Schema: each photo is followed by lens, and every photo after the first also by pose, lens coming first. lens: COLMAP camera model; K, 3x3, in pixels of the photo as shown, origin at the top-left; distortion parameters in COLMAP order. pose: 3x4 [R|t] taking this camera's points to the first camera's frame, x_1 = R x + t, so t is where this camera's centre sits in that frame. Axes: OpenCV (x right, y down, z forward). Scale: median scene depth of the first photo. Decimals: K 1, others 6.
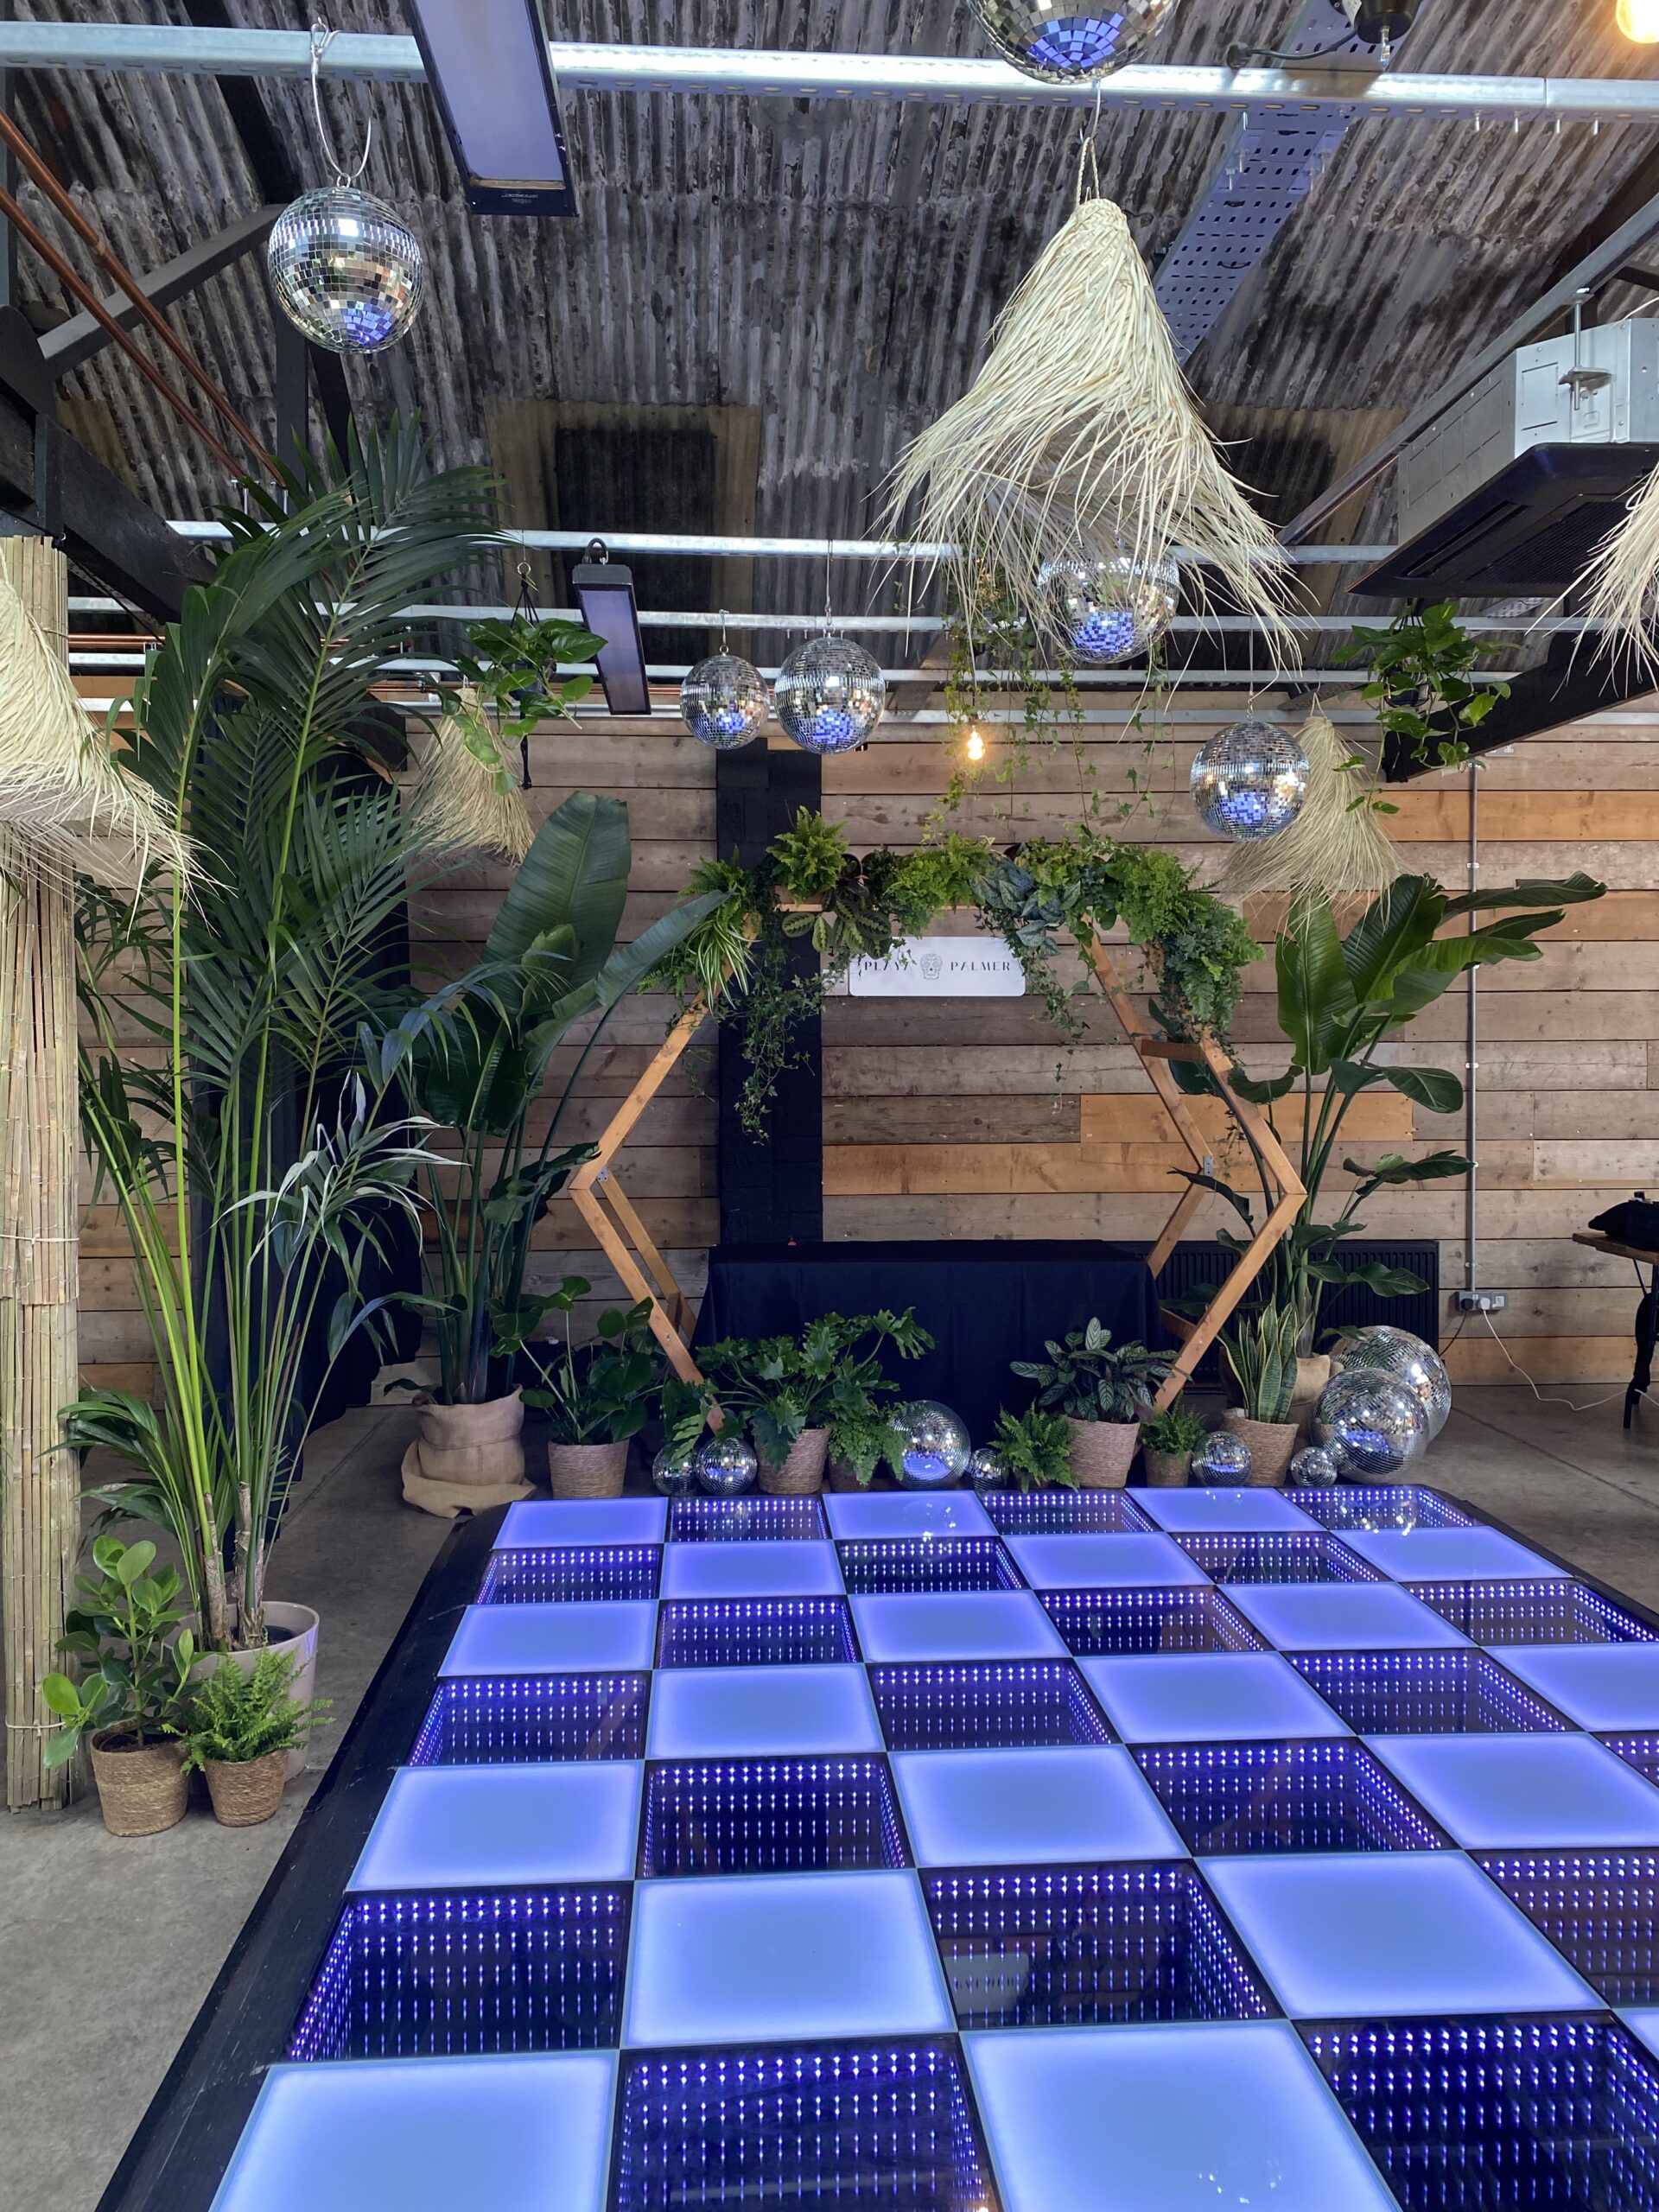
lens RADIAL K [[1658.6, 0, 802.2], [0, 1658.6, 1080.1], [0, 0, 1]] dist [0.045011, -0.028257]
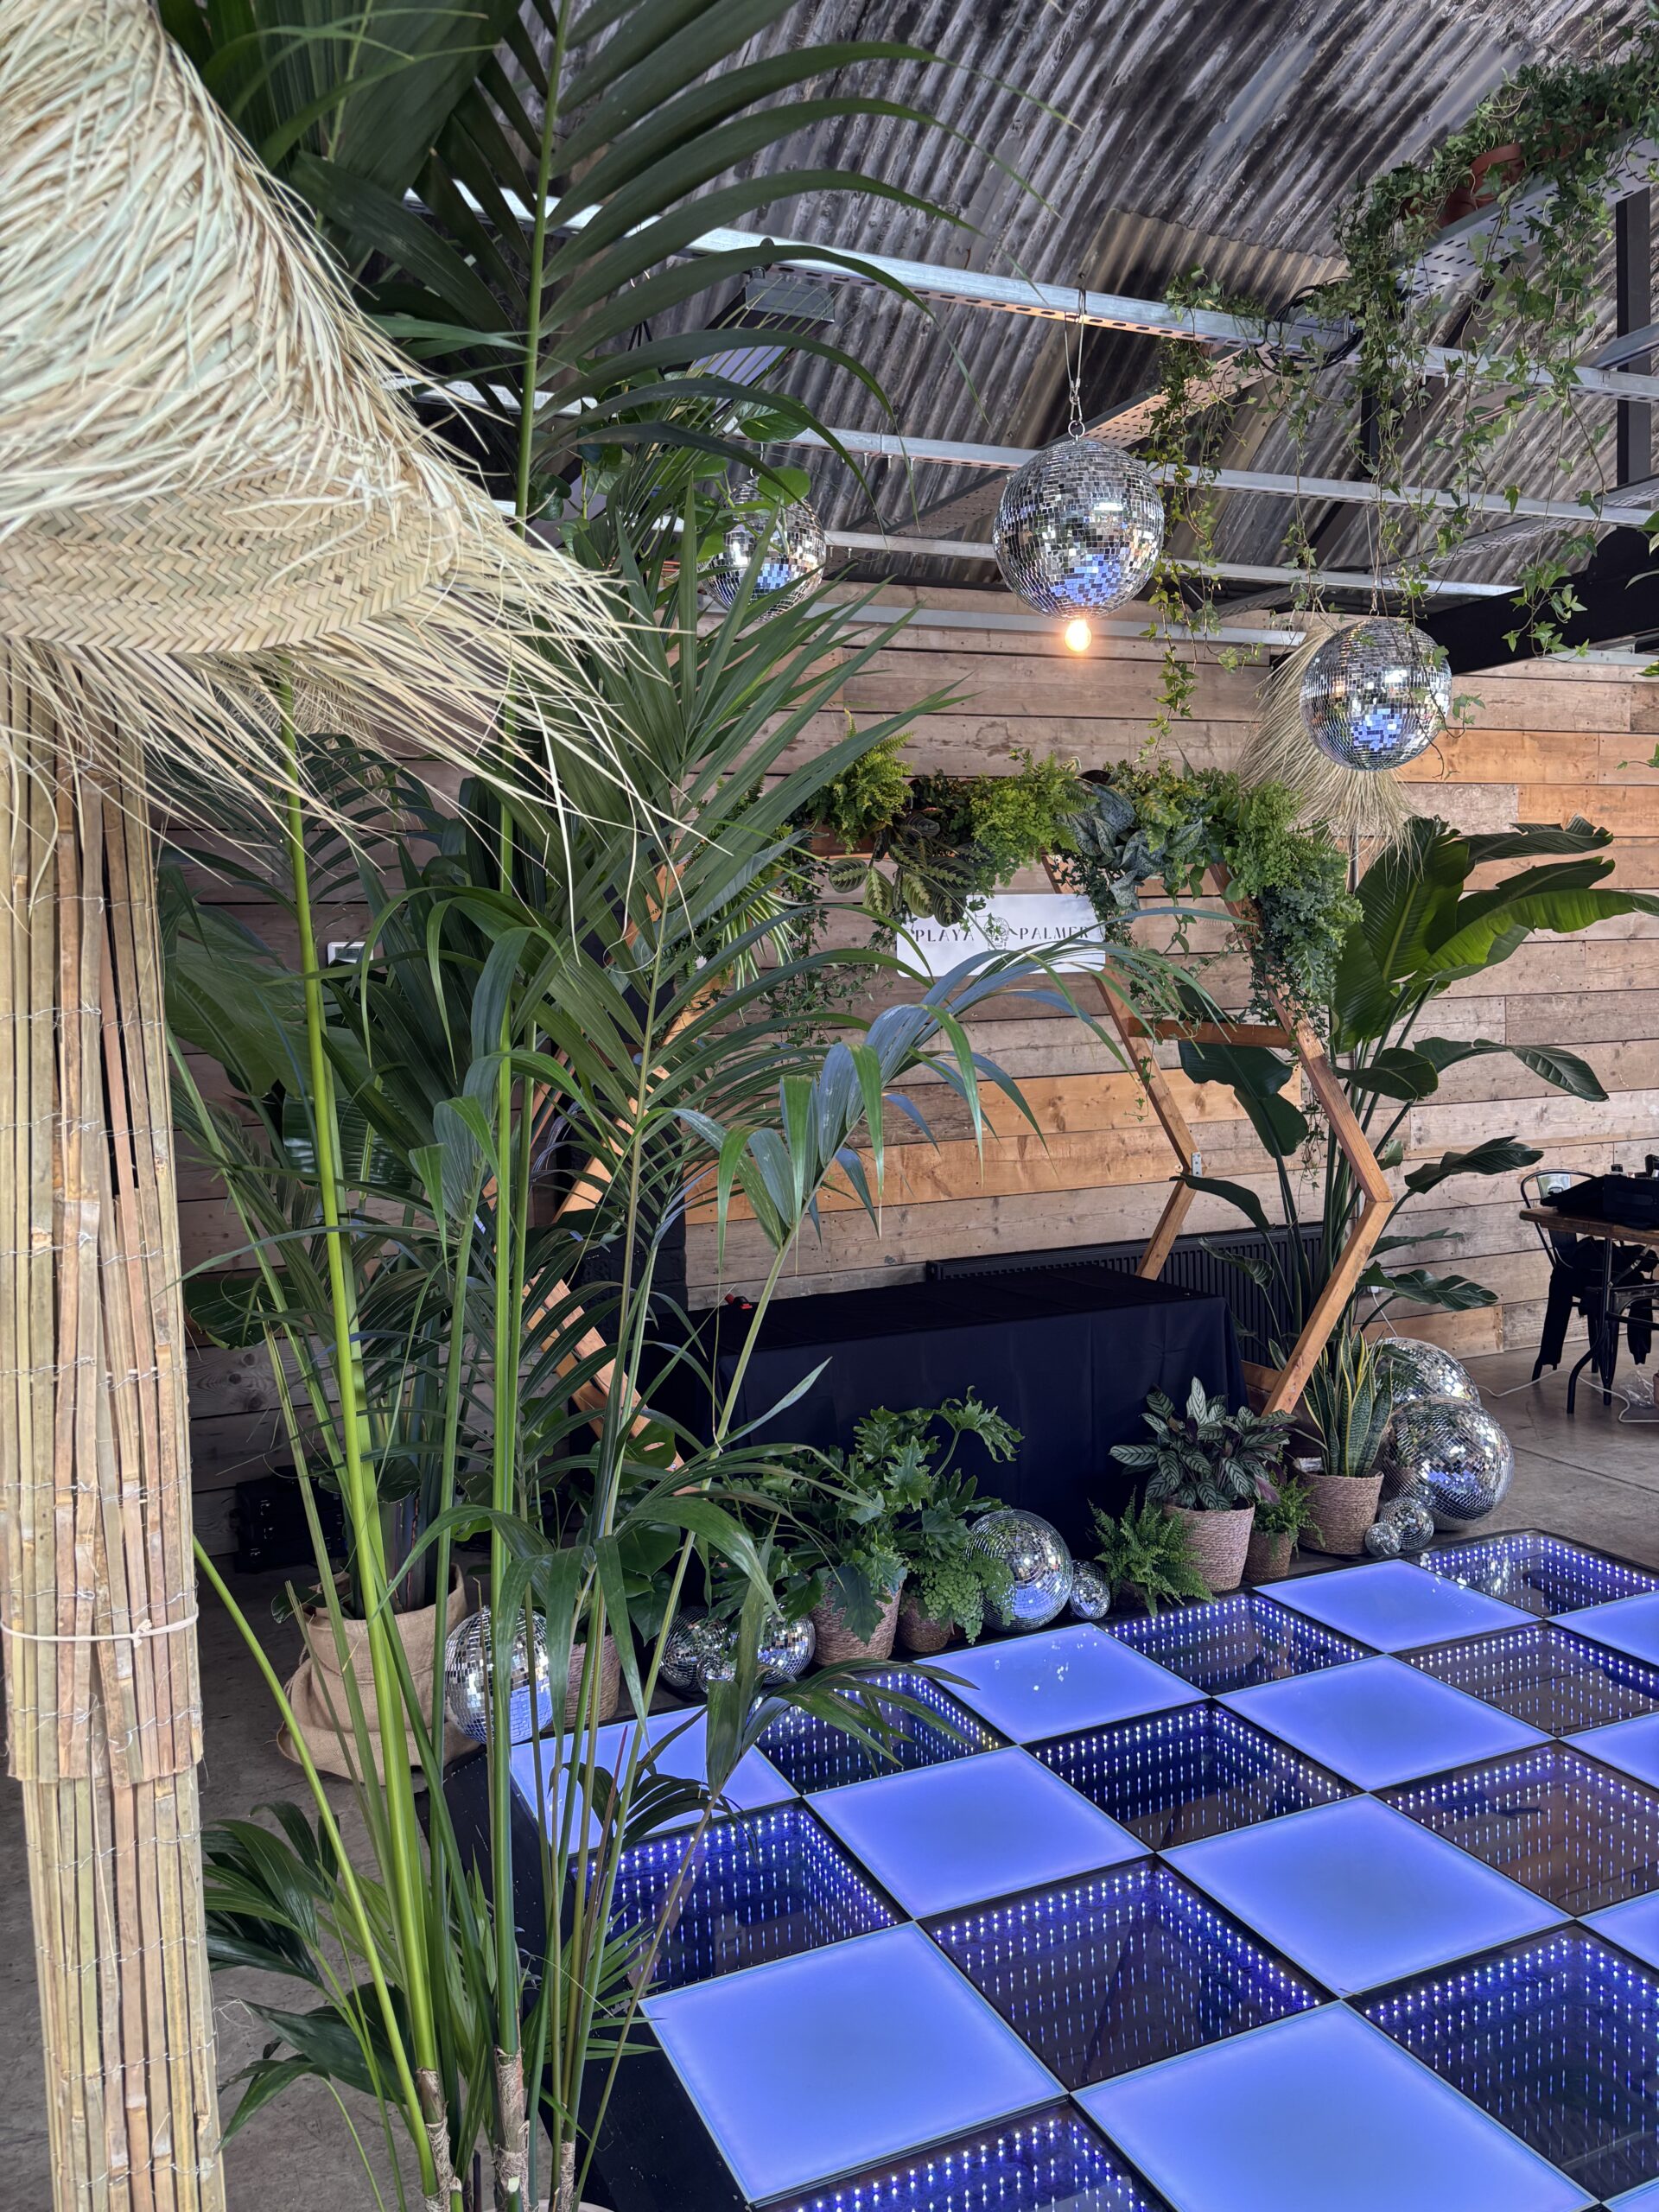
lens RADIAL K [[1684.8, 0, 829.5], [0, 1684.8, 1106.0], [0, 0, 1]] dist [0.063443, -0.074757]
pose [[0.938911, -0.052233, 0.340174, -0.255854], [0.037457, 0.998053, 0.049865, -0.032428], [-0.342117, -0.034077, 0.939039, 0.315657]]
